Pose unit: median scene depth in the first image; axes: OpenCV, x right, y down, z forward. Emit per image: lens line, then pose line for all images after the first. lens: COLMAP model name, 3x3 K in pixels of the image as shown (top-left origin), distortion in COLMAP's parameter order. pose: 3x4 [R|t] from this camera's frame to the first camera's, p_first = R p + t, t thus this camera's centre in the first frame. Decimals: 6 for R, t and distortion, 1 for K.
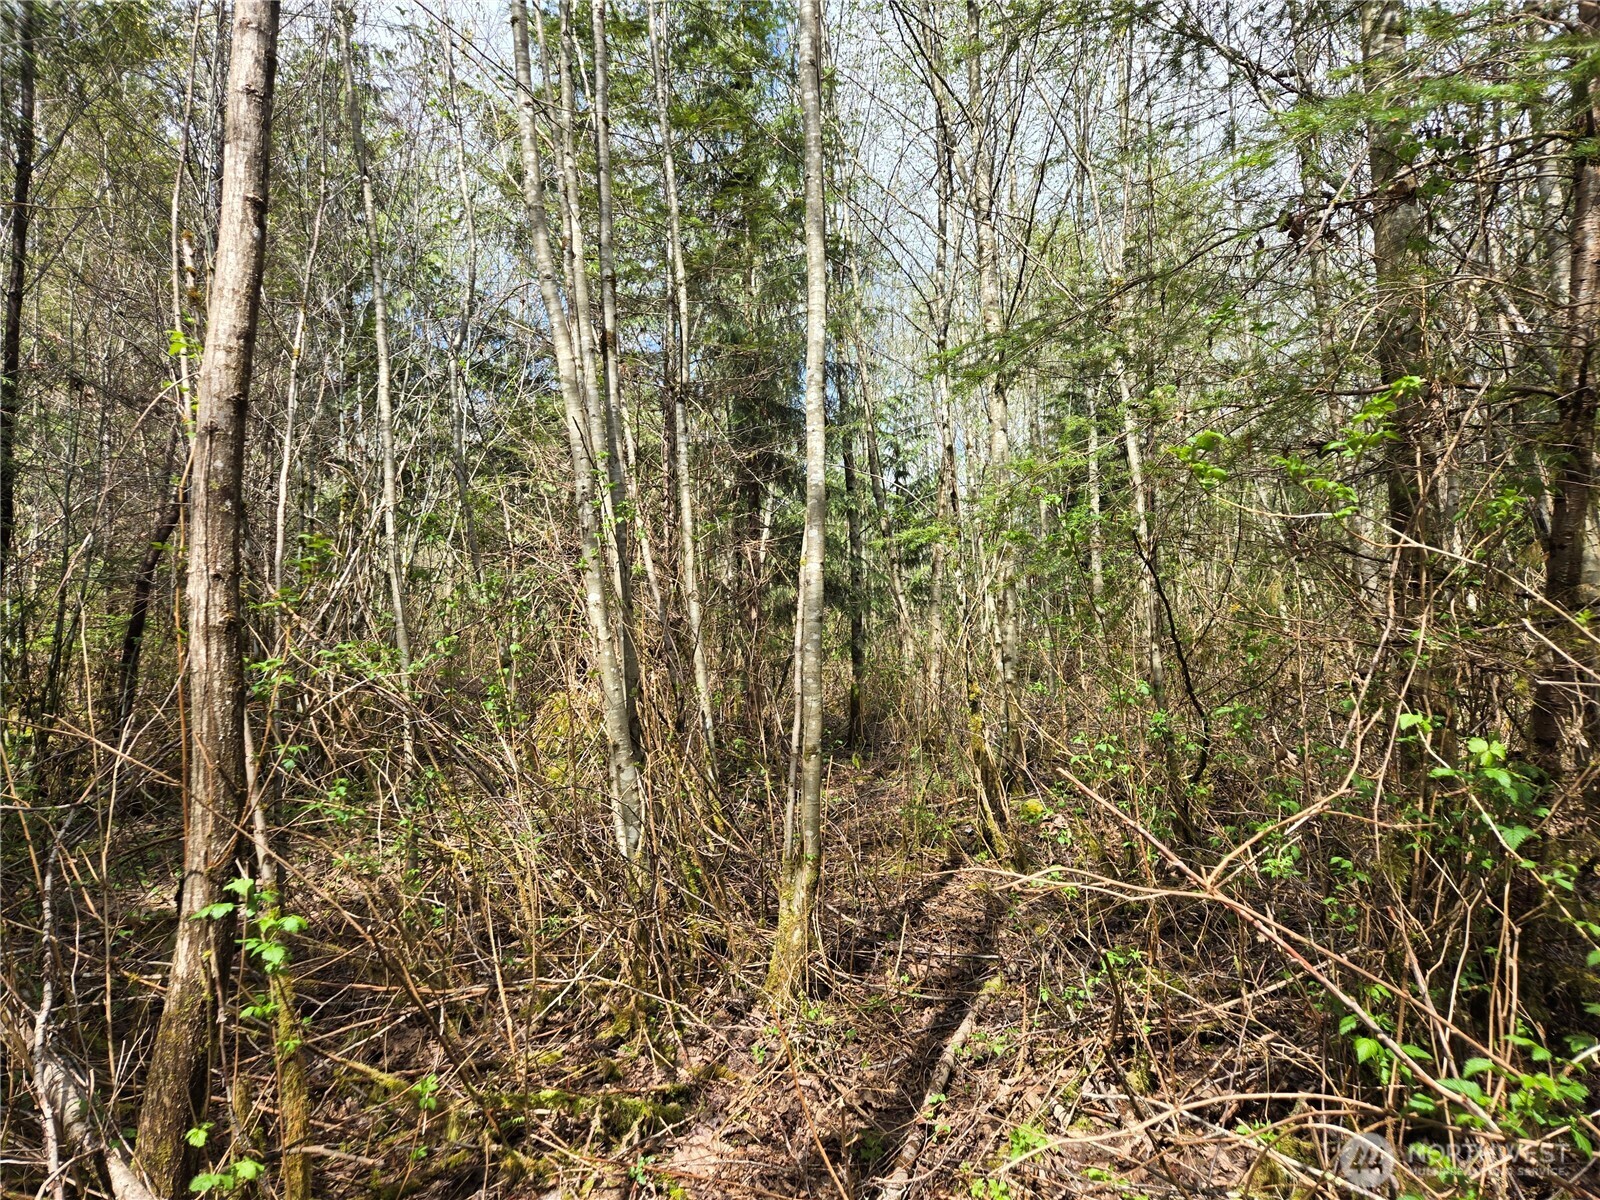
lens RADIAL K [[1058.8, 0, 790.2], [0, 1058.8, 599.3], [0, 0, 1]] dist [0.062810, -0.041536]
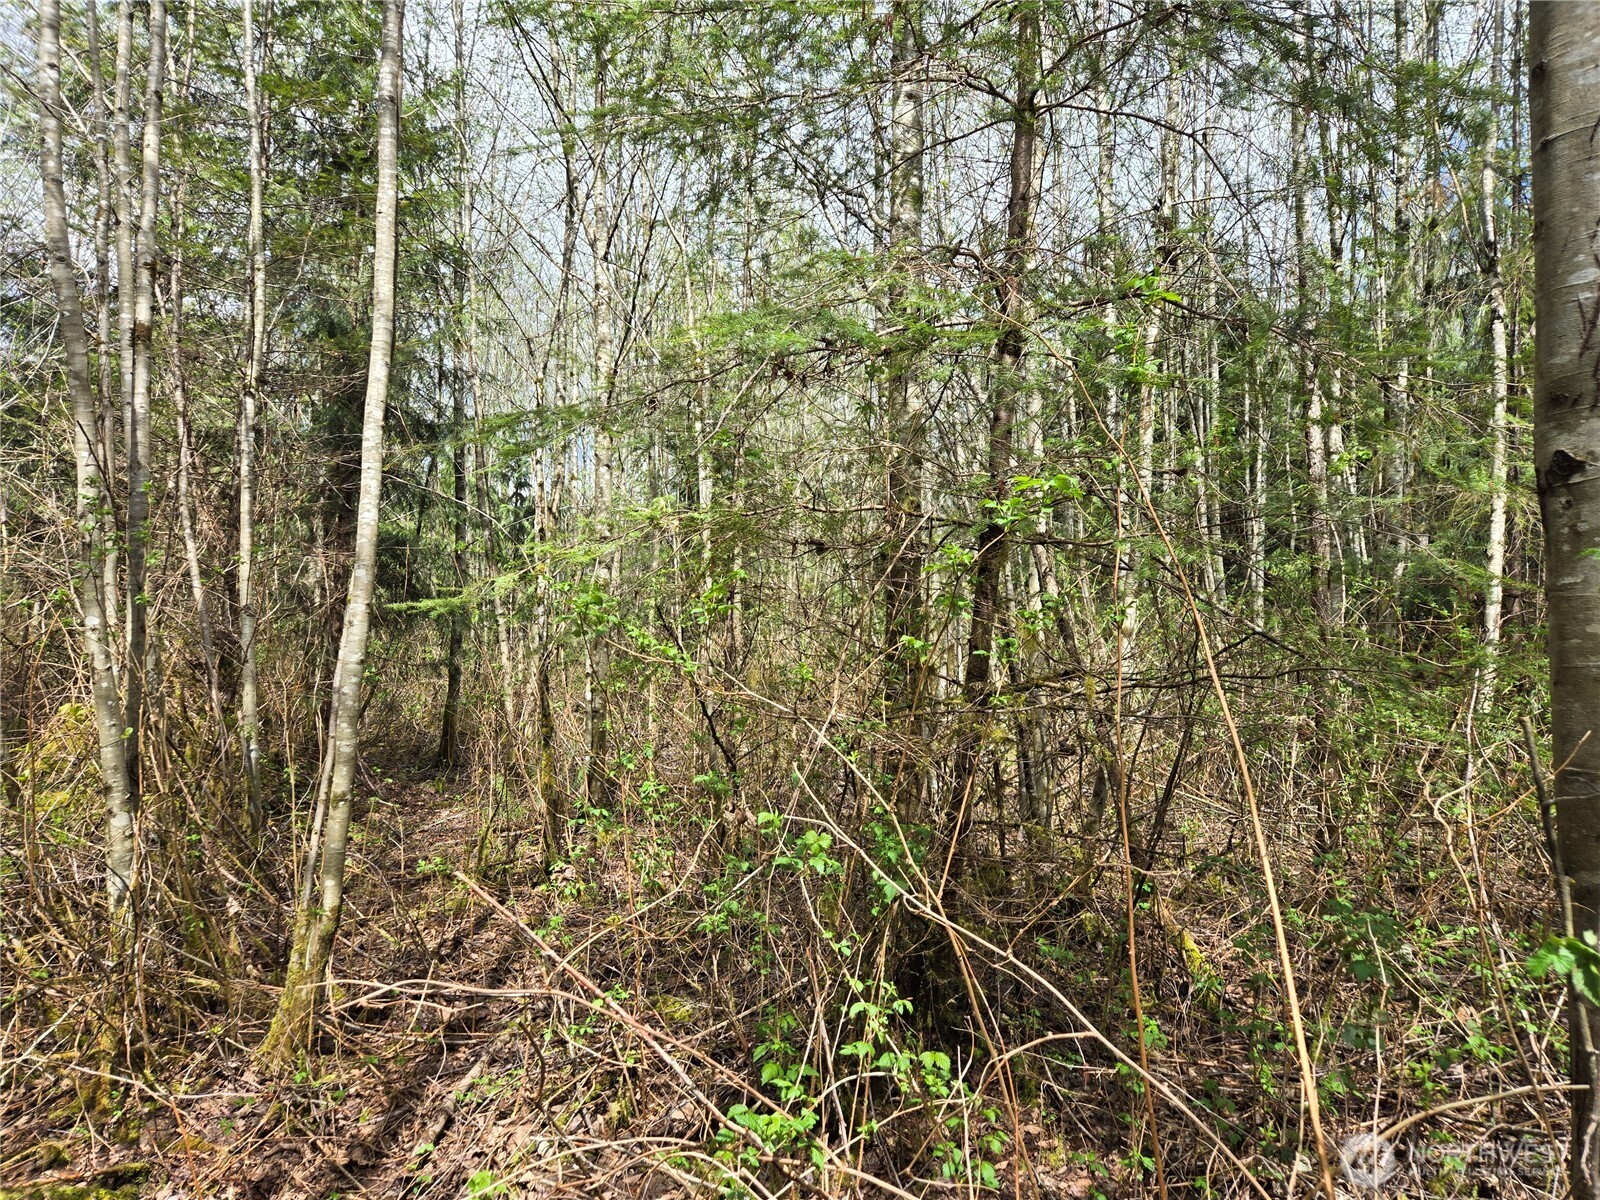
lens RADIAL K [[1058.8, 0, 799.7], [0, 1058.8, 601.3], [0, 0, 1]] dist [0.062810, -0.041536]
pose [[0.934204, 0.073497, 0.349085, 0.068314], [-0.069952, 0.997290, -0.022771, -0.051223], [-0.349812, -0.003146, 0.936814, -0.077329]]
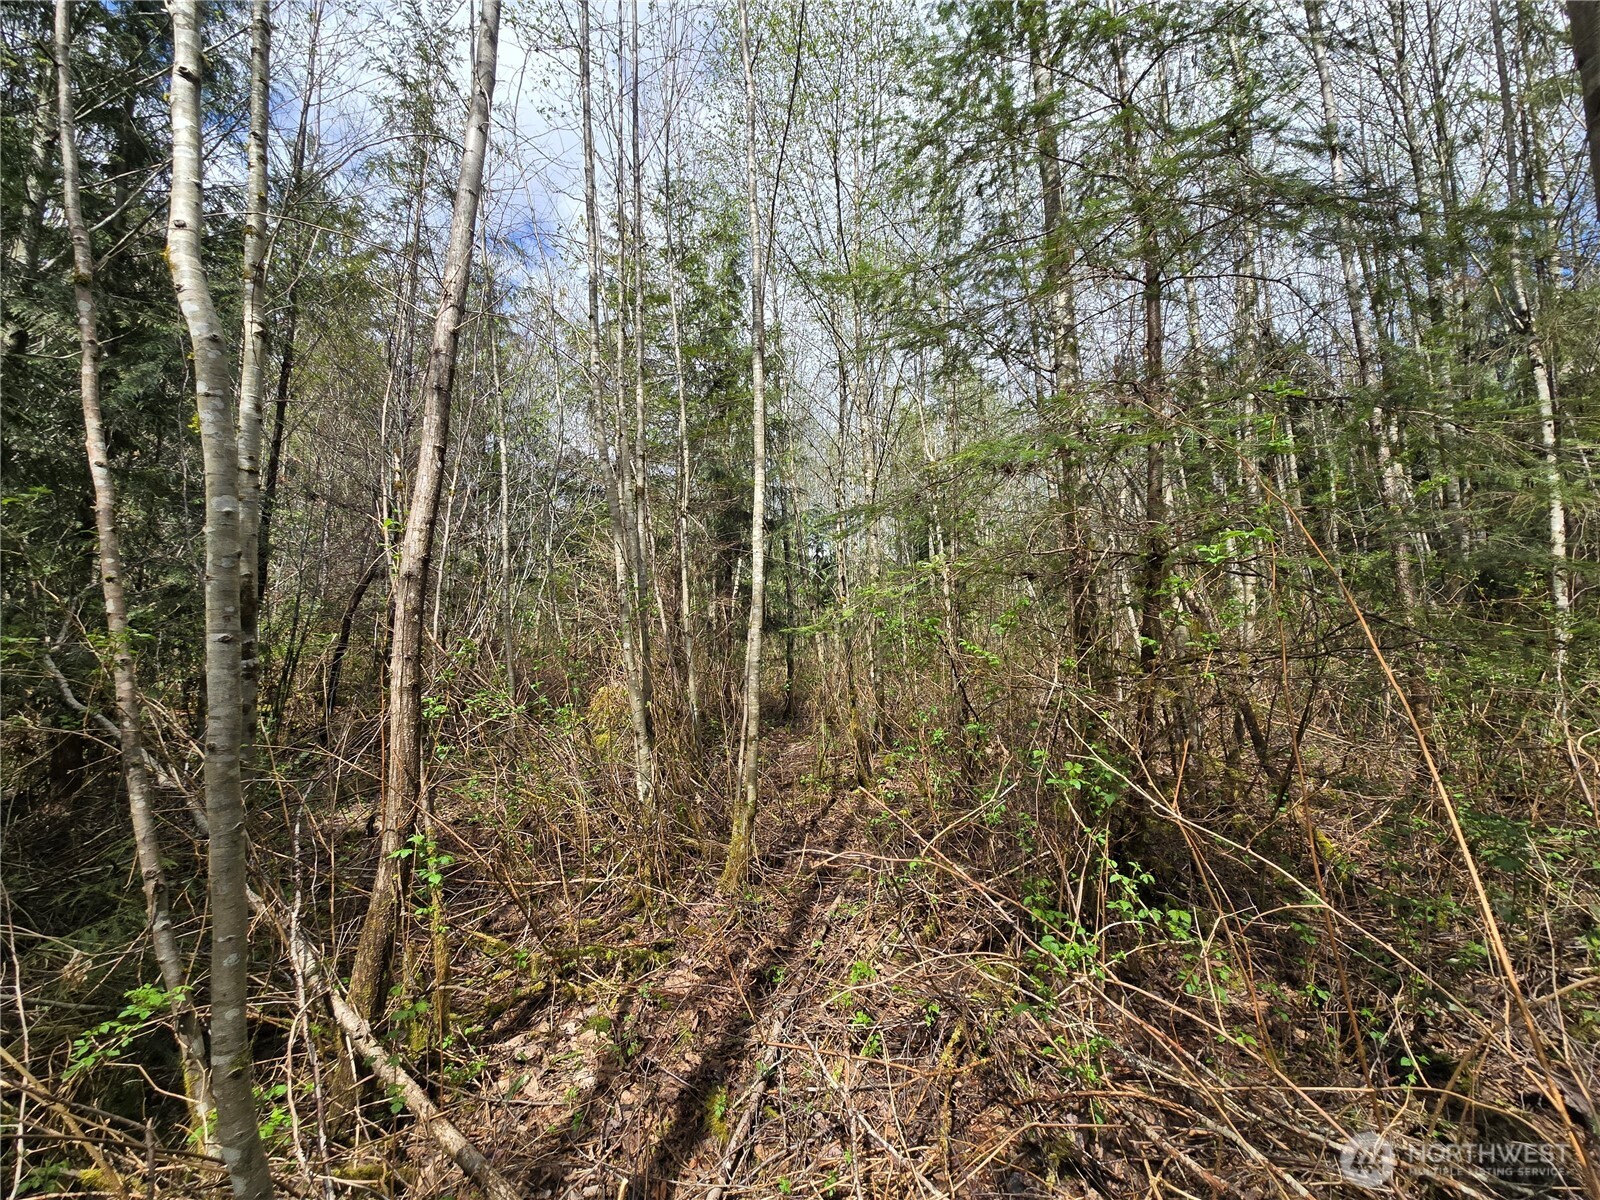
lens RADIAL K [[649.5, 0, 804.6], [0, 649.5, 587.4], [0, 0, 1]] dist [-0.001495, 0.000913]
pose [[0.996777, 0.016451, 0.078522, 0.020699], [-0.012417, 0.998591, -0.051592, -0.056951], [-0.079260, 0.050451, 0.995576, -0.078380]]
